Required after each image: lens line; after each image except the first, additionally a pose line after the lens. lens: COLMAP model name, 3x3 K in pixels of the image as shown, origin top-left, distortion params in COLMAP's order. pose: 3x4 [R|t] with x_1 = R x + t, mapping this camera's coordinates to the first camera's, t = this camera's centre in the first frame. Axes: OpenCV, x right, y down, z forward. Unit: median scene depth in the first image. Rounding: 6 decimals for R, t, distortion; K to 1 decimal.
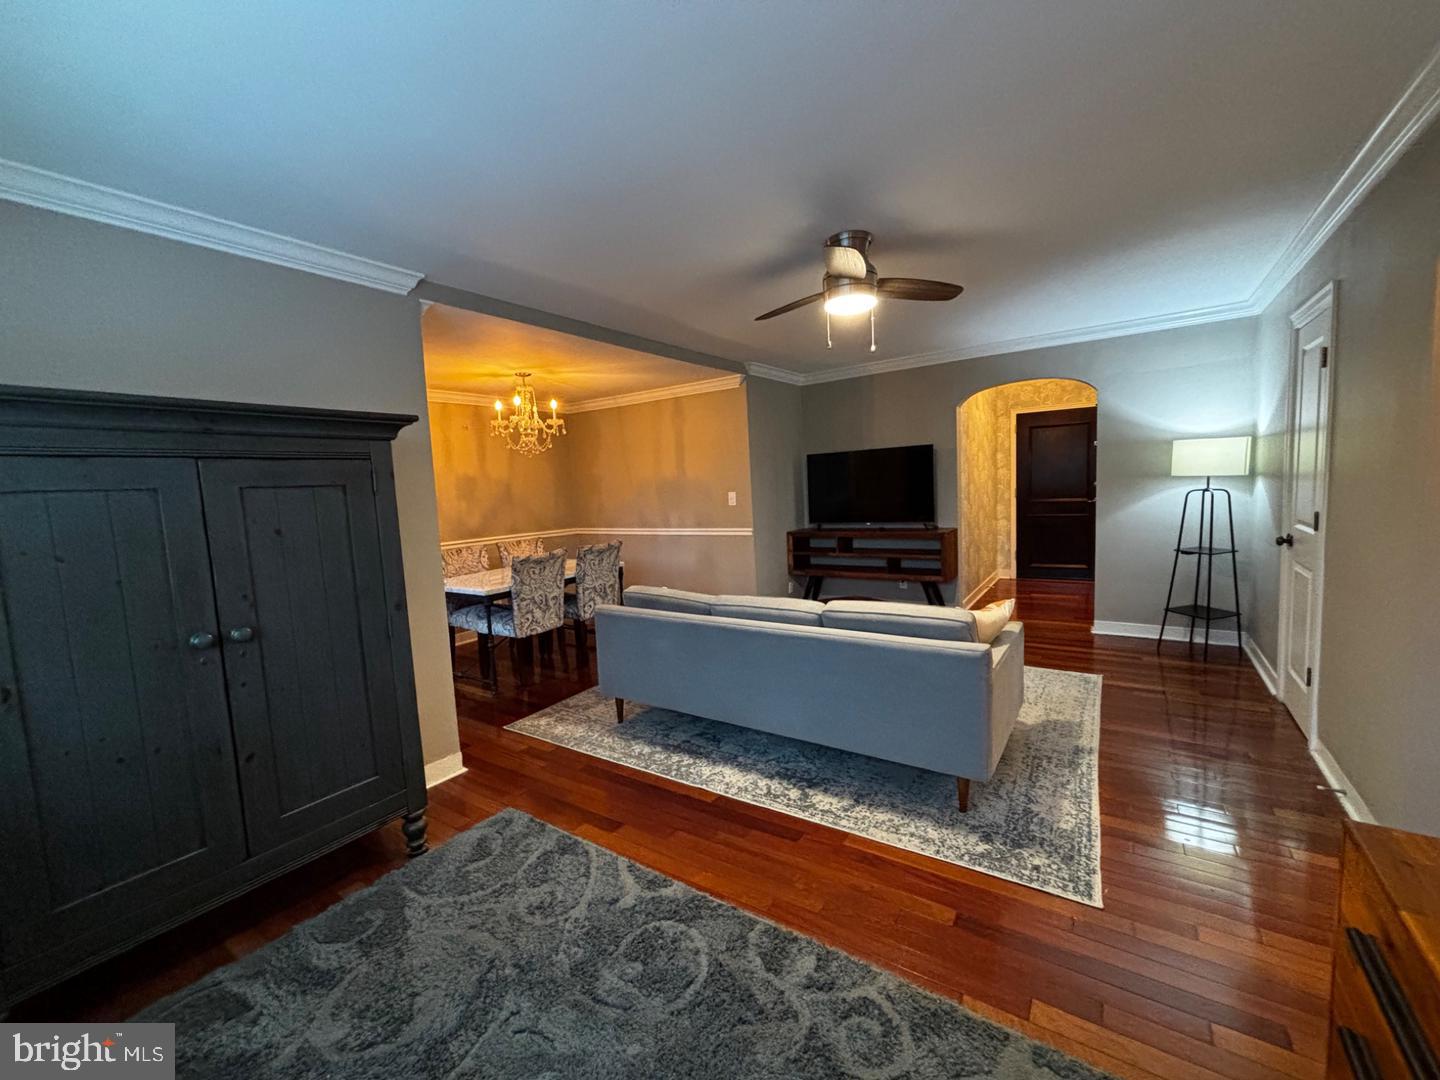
lens RADIAL K [[581.0, 0, 725.6], [0, 581.0, 540.5], [0, 0, 1]] dist [0.001840, -0.000117]
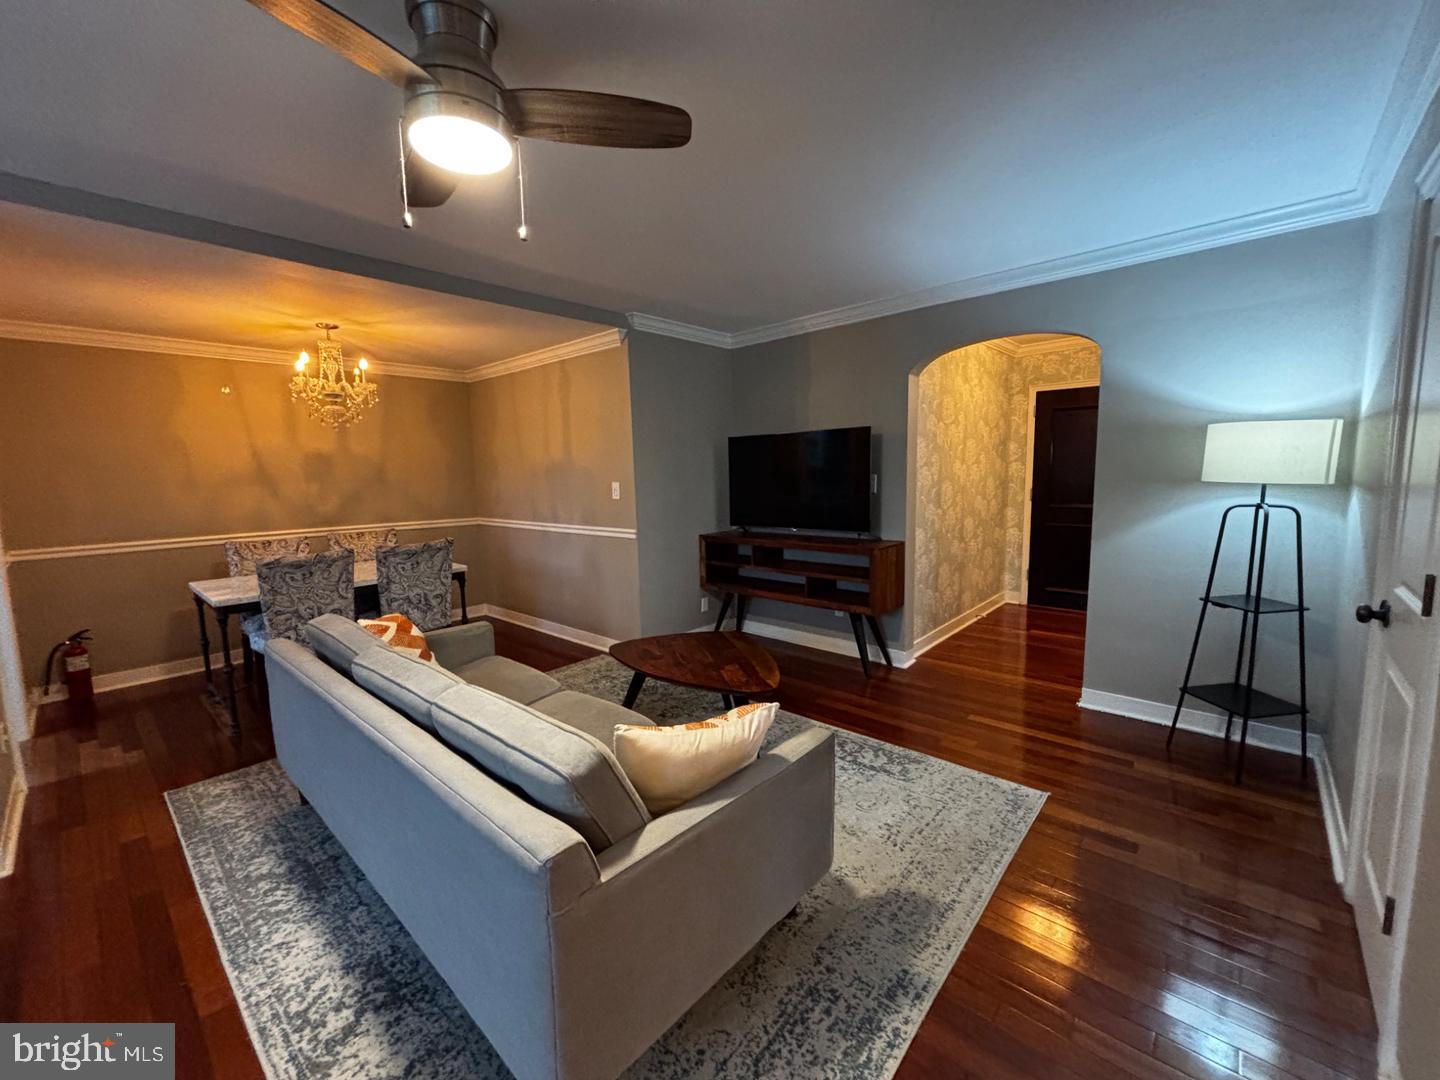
lens RADIAL K [[581.0, 0, 725.6], [0, 581.0, 540.5], [0, 0, 1]] dist [0.001840, -0.000117]
pose [[0.990666, 0.046050, -0.128300, 0.331153], [-0.042926, 0.998713, 0.027016, -0.040934], [0.129379, -0.021256, 0.991367, 0.300564]]
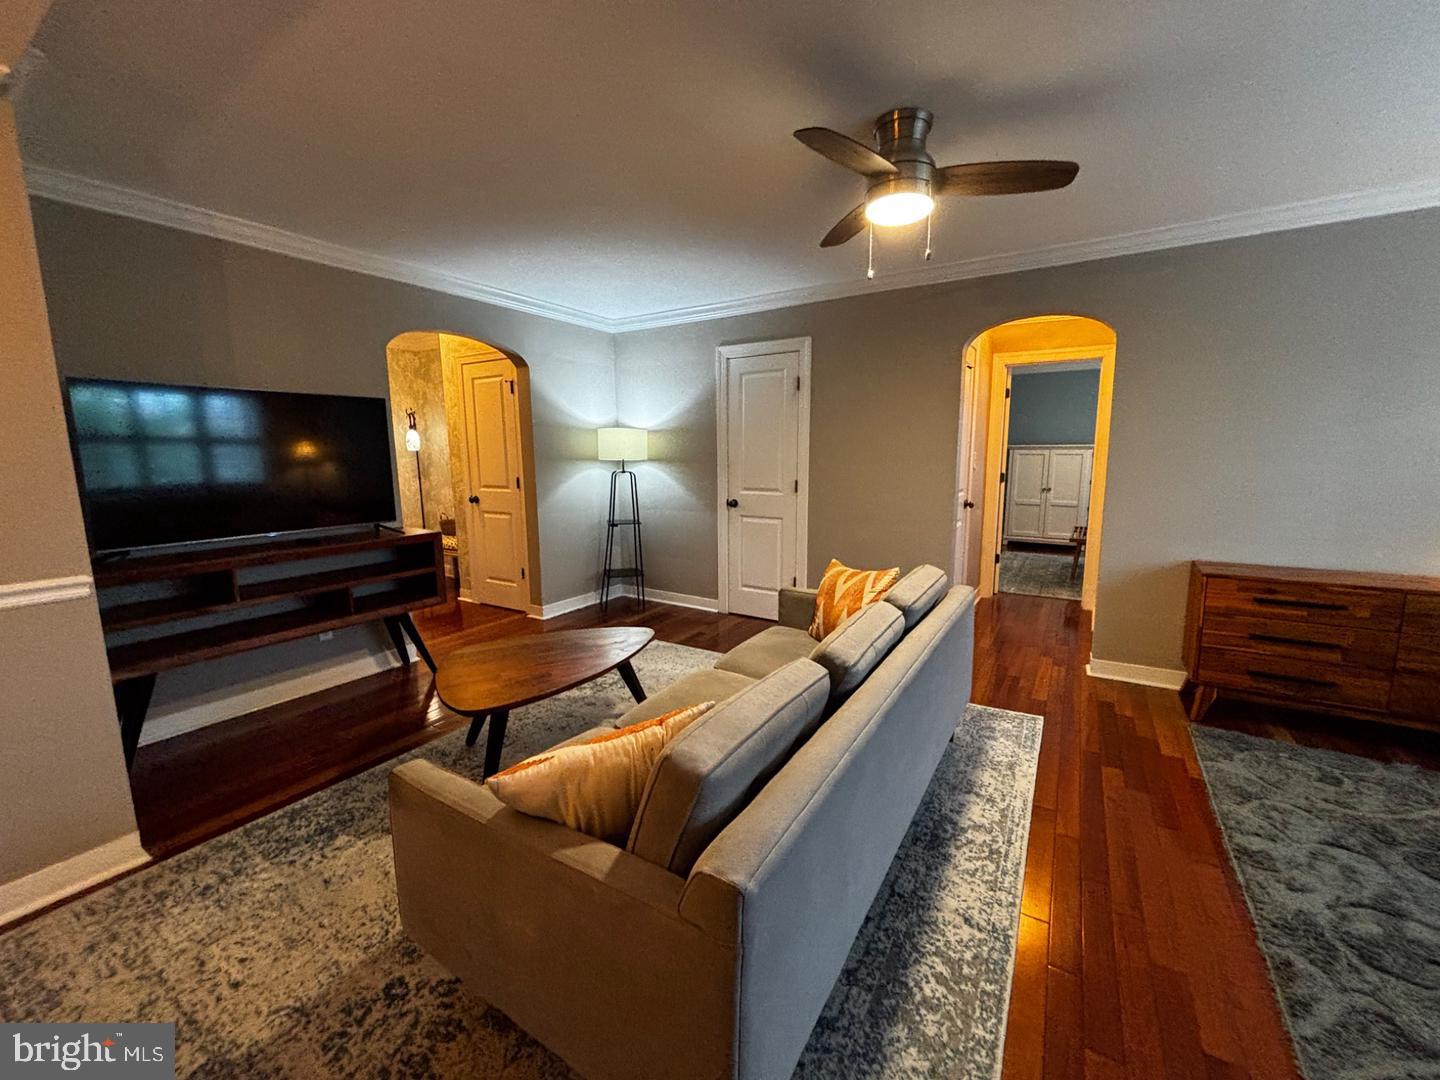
lens RADIAL K [[574.0, 0, 721.2], [0, 574.0, 541.8], [0, 0, 1]] dist [0.002633, 0.000078]
pose [[-0.031136, -0.103543, 0.994138, -0.364143], [0.105217, 0.988754, 0.106278, -0.046035], [-0.993962, 0.107909, -0.019892, 0.799206]]
